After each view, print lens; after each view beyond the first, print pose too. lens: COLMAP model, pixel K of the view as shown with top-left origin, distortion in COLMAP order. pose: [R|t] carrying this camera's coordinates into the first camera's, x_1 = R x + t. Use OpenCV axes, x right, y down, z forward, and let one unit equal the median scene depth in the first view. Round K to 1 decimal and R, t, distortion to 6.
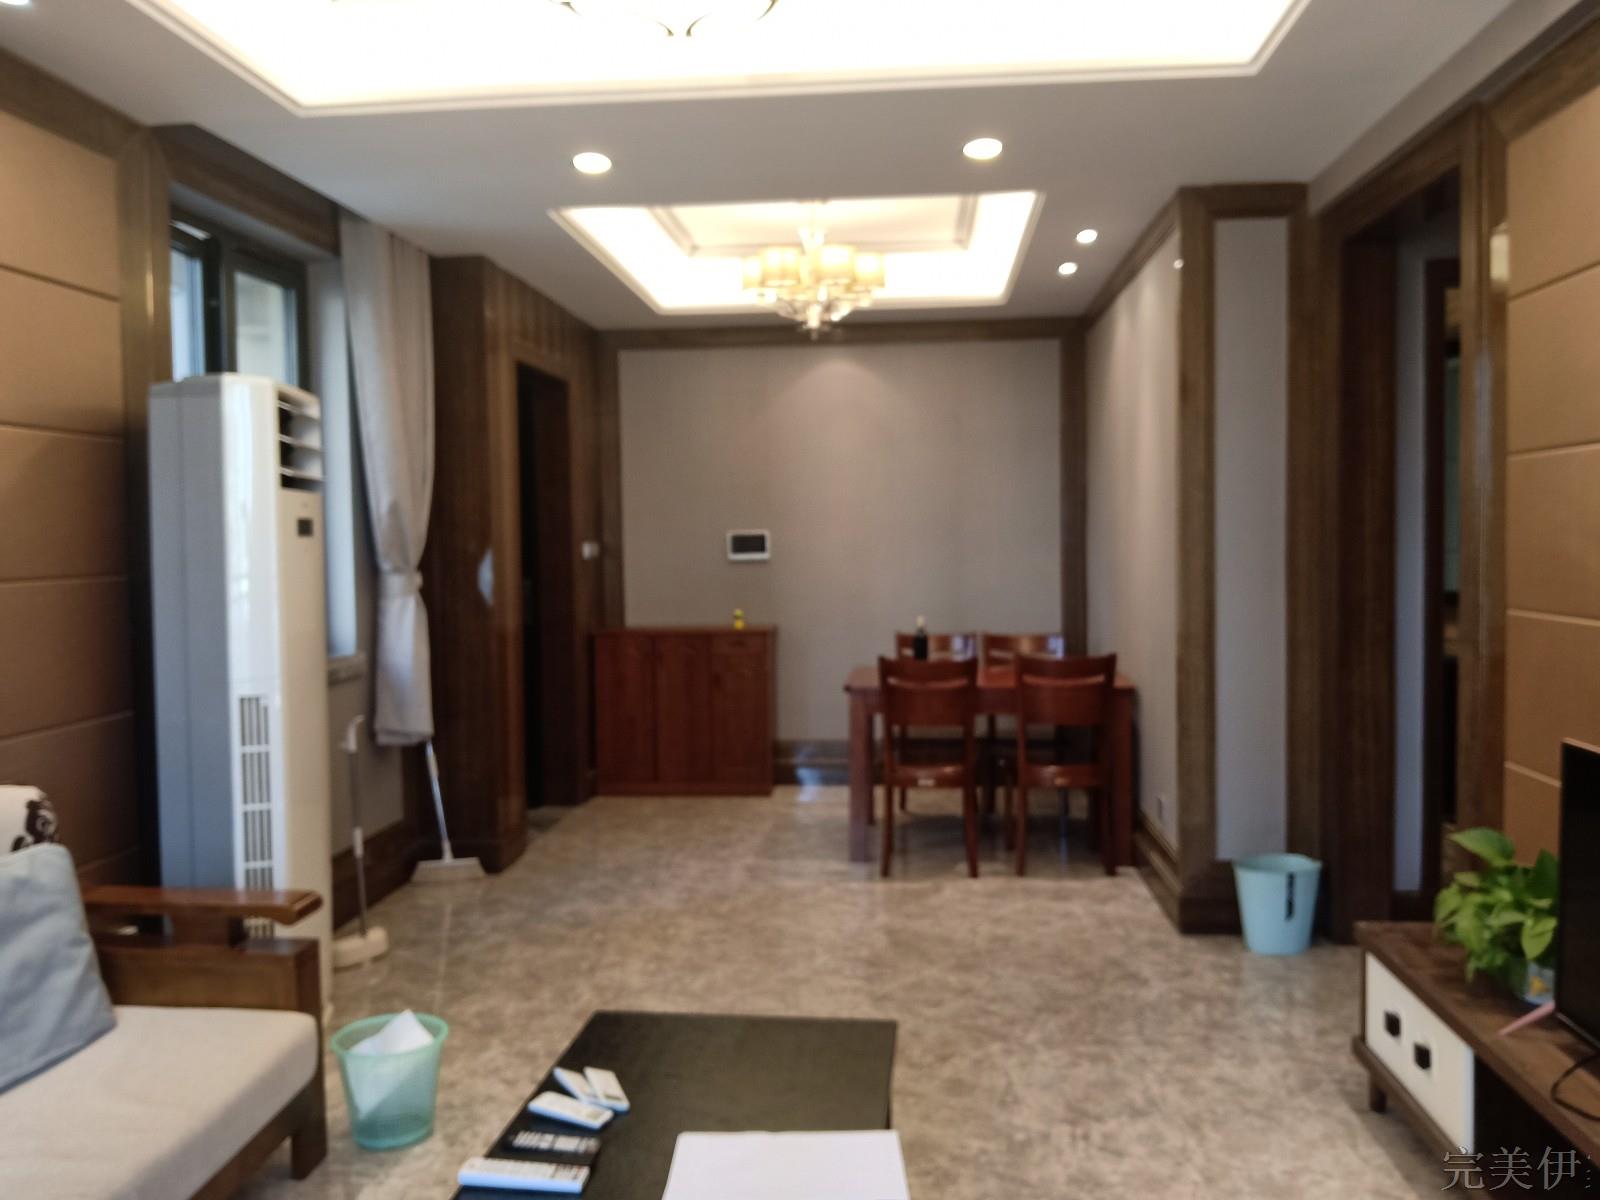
lens RADIAL K [[1293.4, 0, 800.0], [0, 1293.4, 600.0], [0, 0, 1]] dist [0.105091, 0.002319]
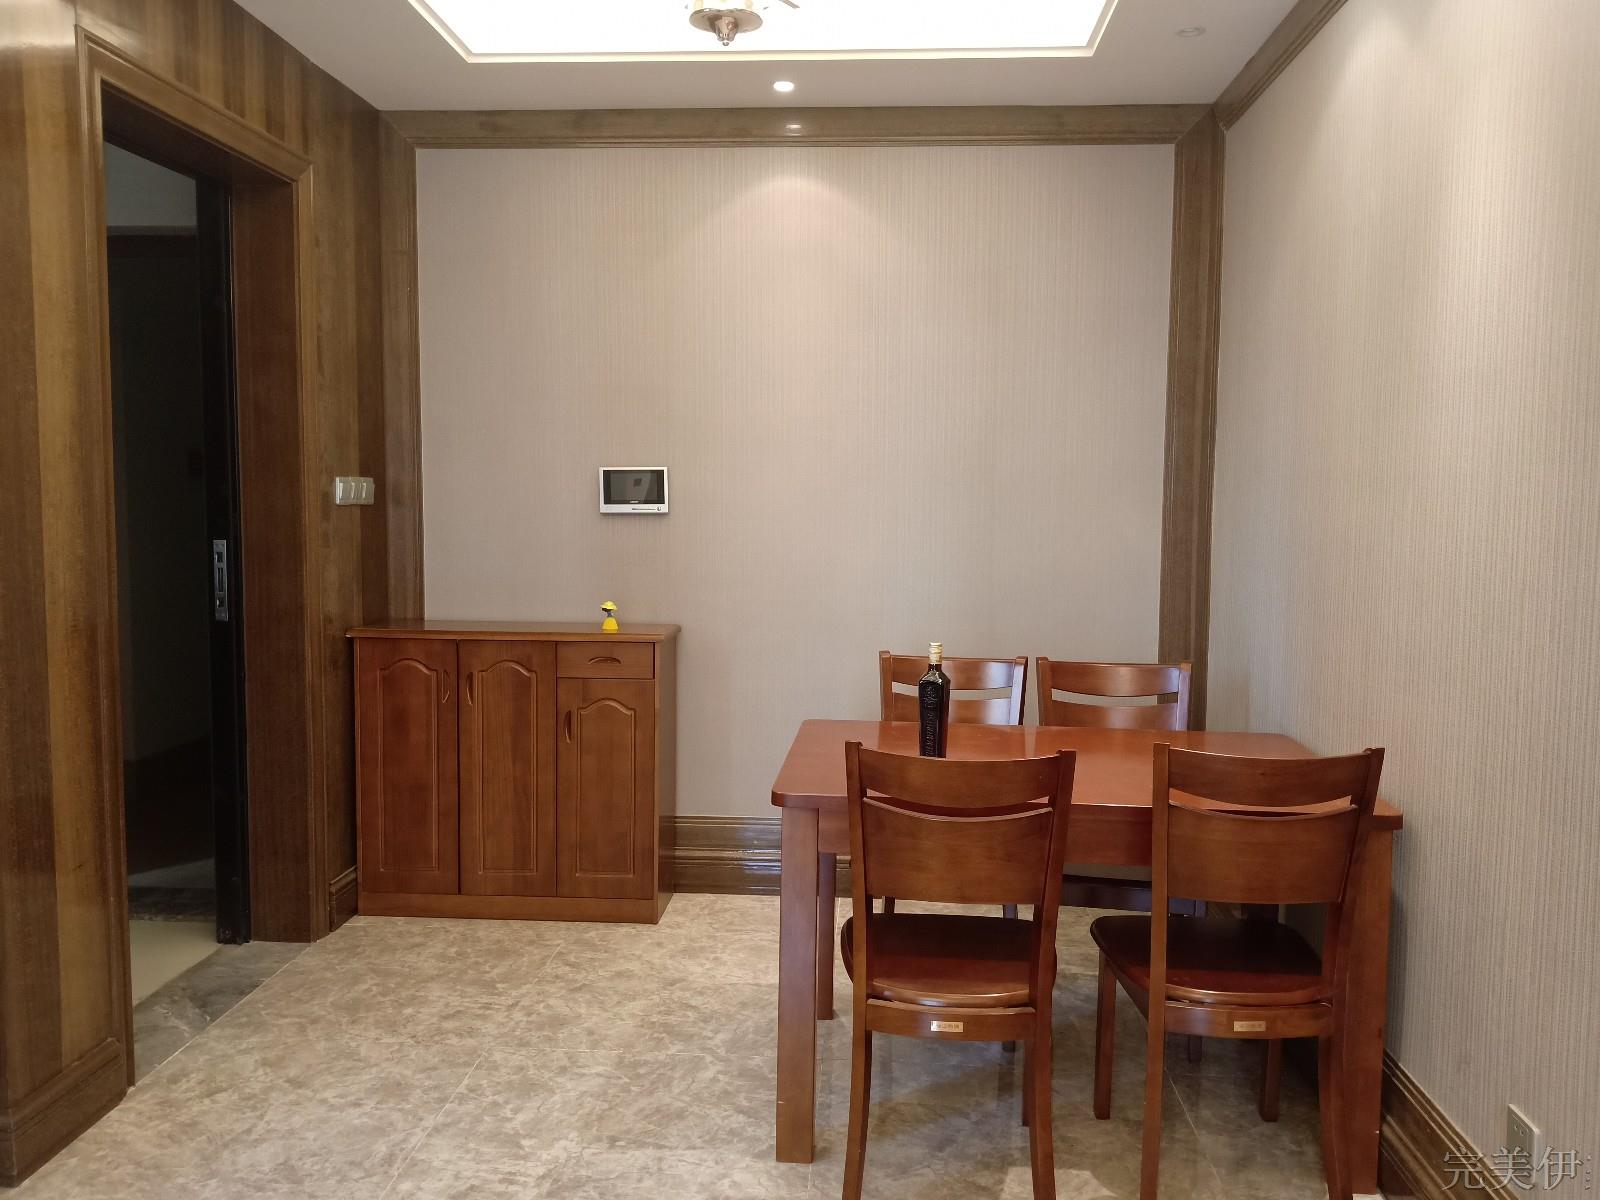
lens RADIAL K [[1293.4, 0, 800.0], [0, 1293.4, 600.0], [0, 0, 1]] dist [0.105091, 0.002319]
pose [[0.999543, 0.022611, 0.020084, 0.026410], [-0.023339, 0.999051, 0.036766, -0.016023], [-0.019234, -0.037217, 0.999122, 0.418442]]
